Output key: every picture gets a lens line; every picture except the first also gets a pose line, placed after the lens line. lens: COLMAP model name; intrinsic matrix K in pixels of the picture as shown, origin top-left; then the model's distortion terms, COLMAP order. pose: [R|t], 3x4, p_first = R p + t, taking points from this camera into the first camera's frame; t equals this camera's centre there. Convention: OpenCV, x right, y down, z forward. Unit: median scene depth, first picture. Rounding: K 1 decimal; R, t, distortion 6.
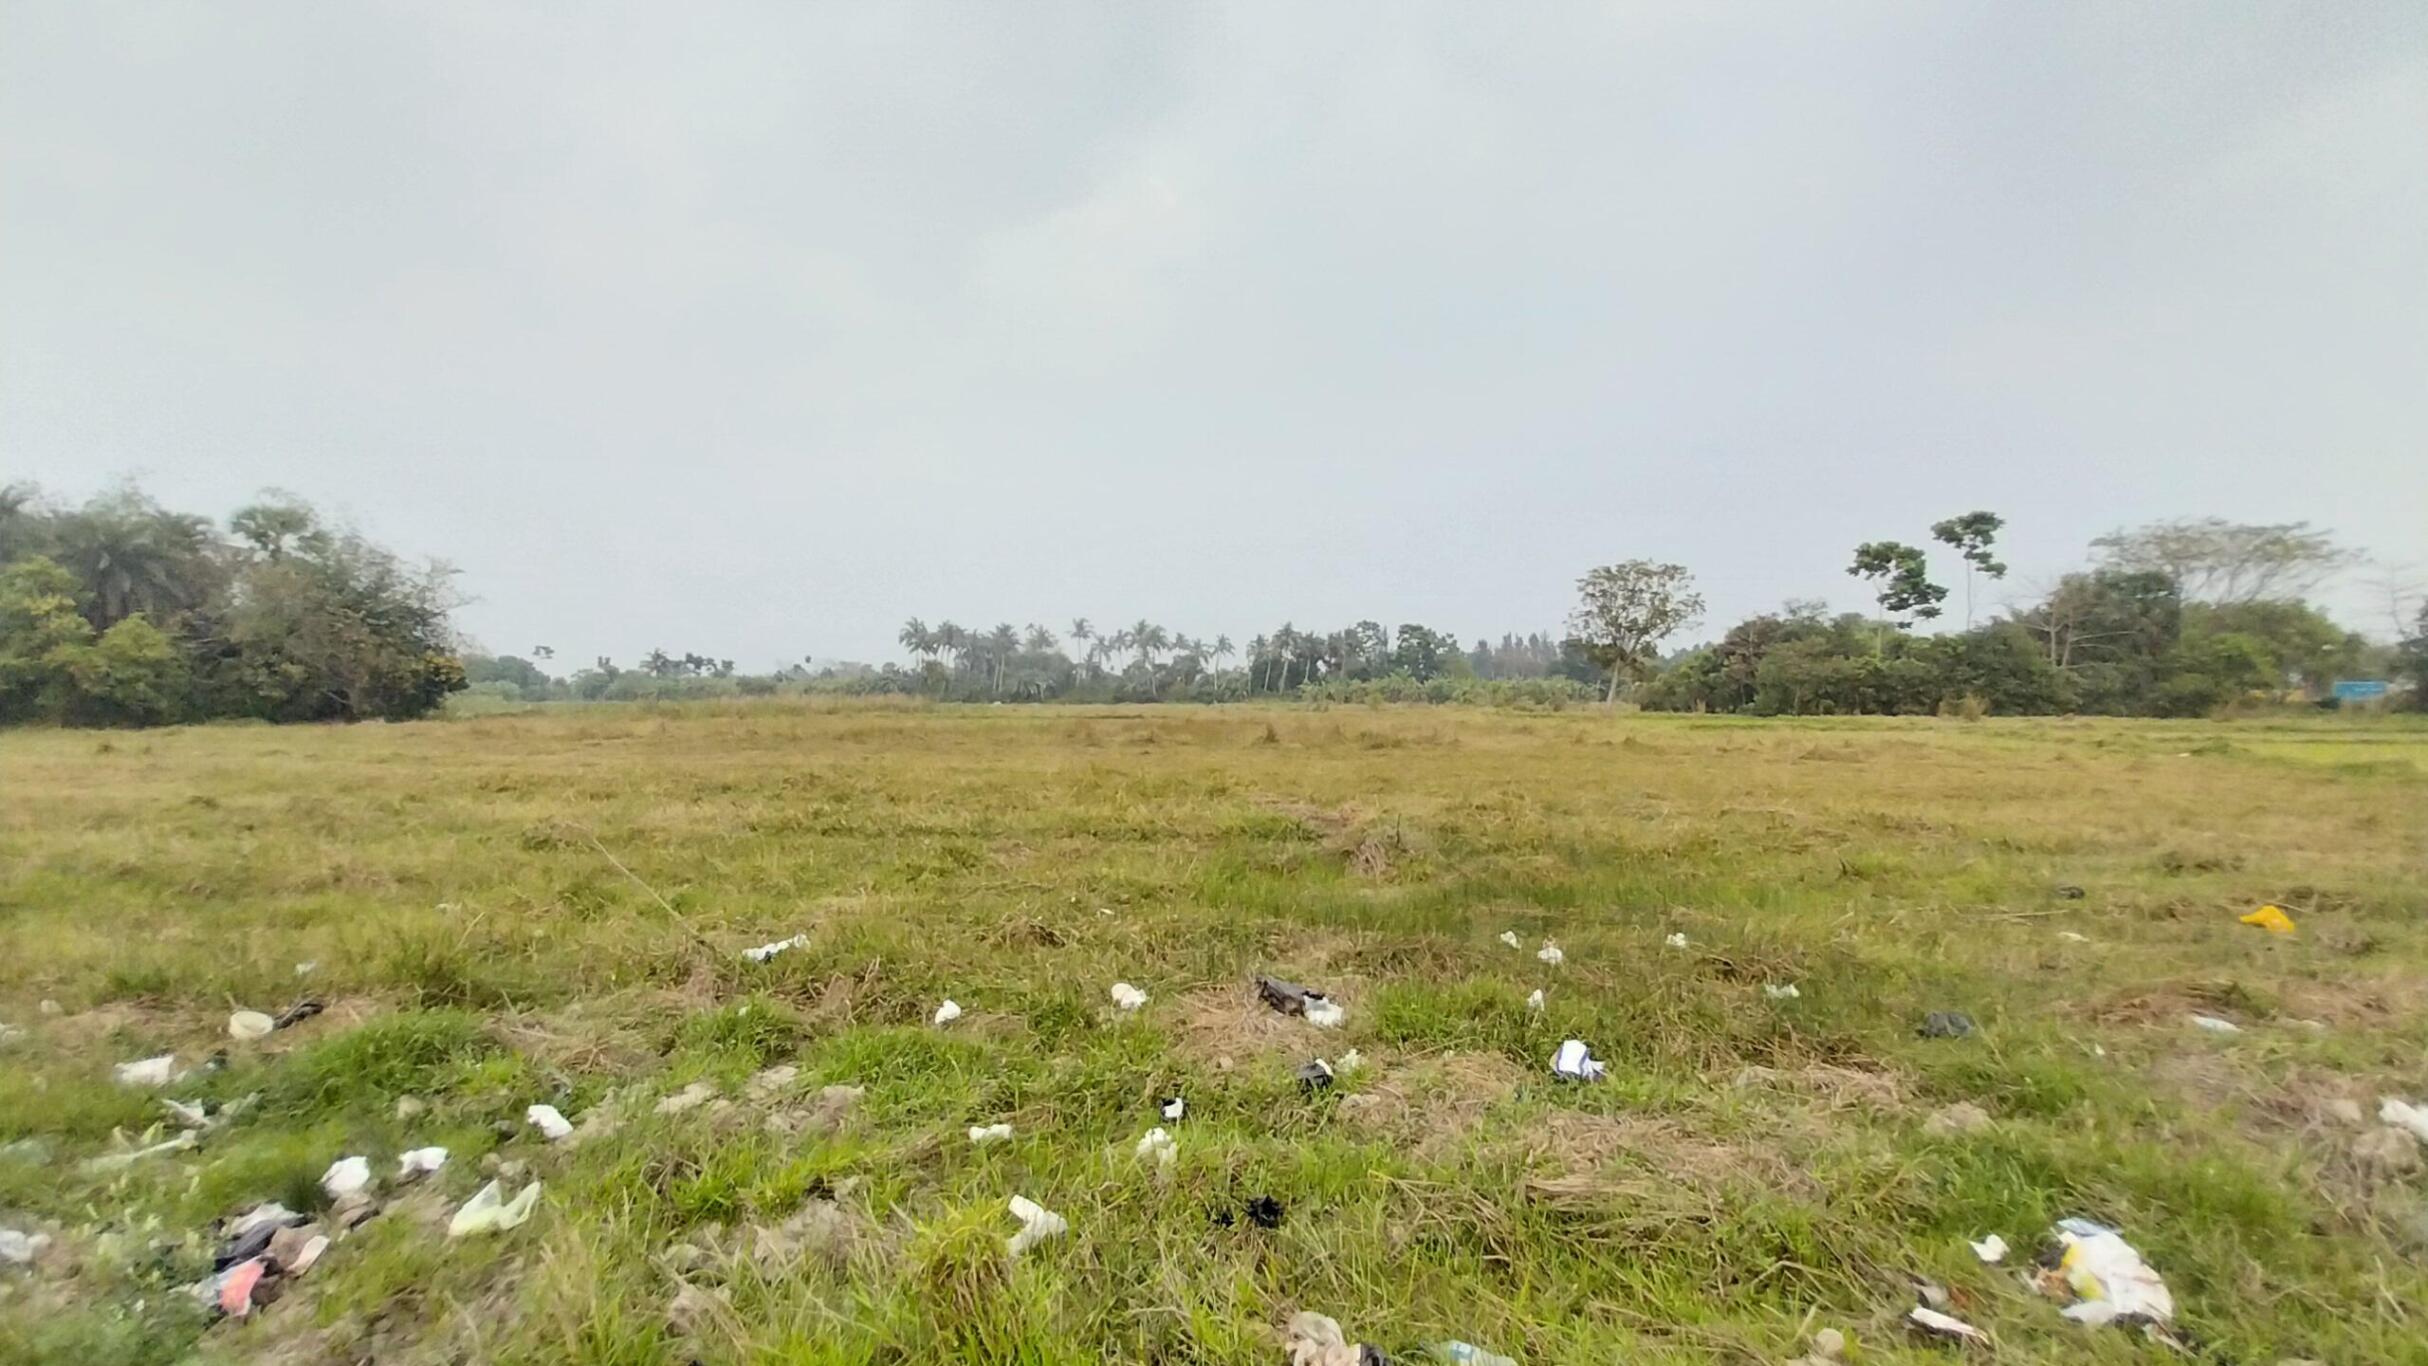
lens RADIAL K [[951.0, 0, 1248.1], [0, 951.0, 676.7], [0, 0, 1]] dist [0.022826, -0.012976]
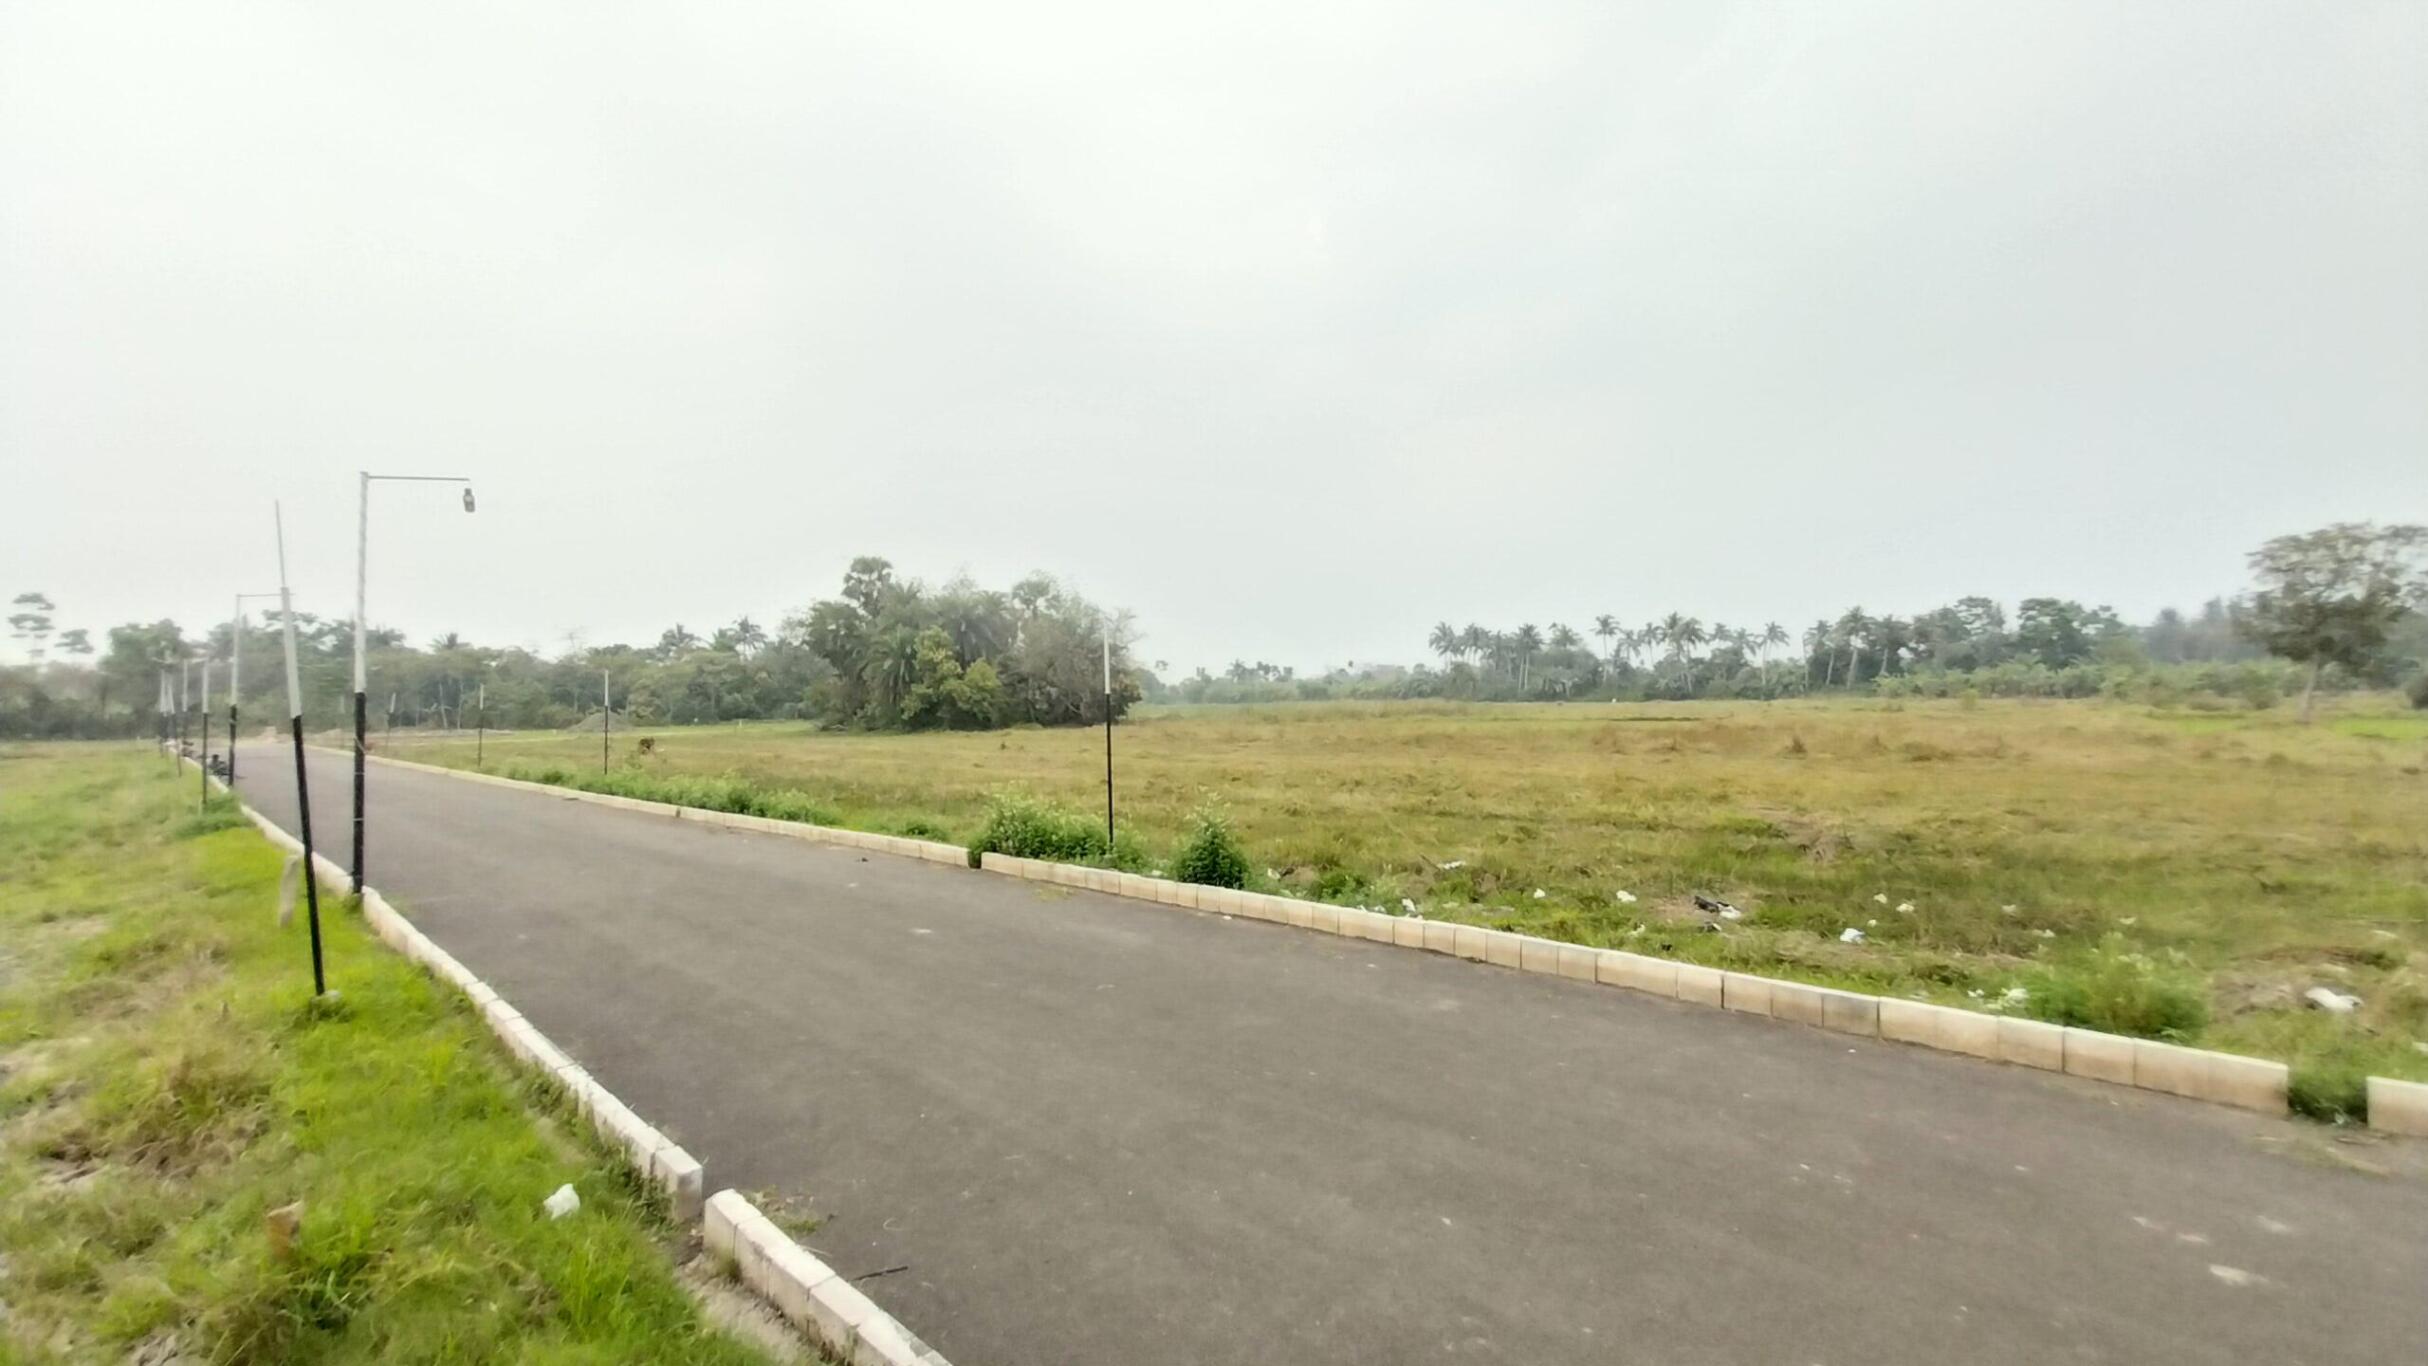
lens RADIAL K [[951.0, 0, 1248.1], [0, 951.0, 676.7], [0, 0, 1]] dist [0.022826, -0.012976]
pose [[0.859644, -0.026575, -0.510202, 0.019613], [0.029158, 0.999571, -0.002938, -0.013313], [0.510061, -0.012351, 0.860049, -0.098308]]
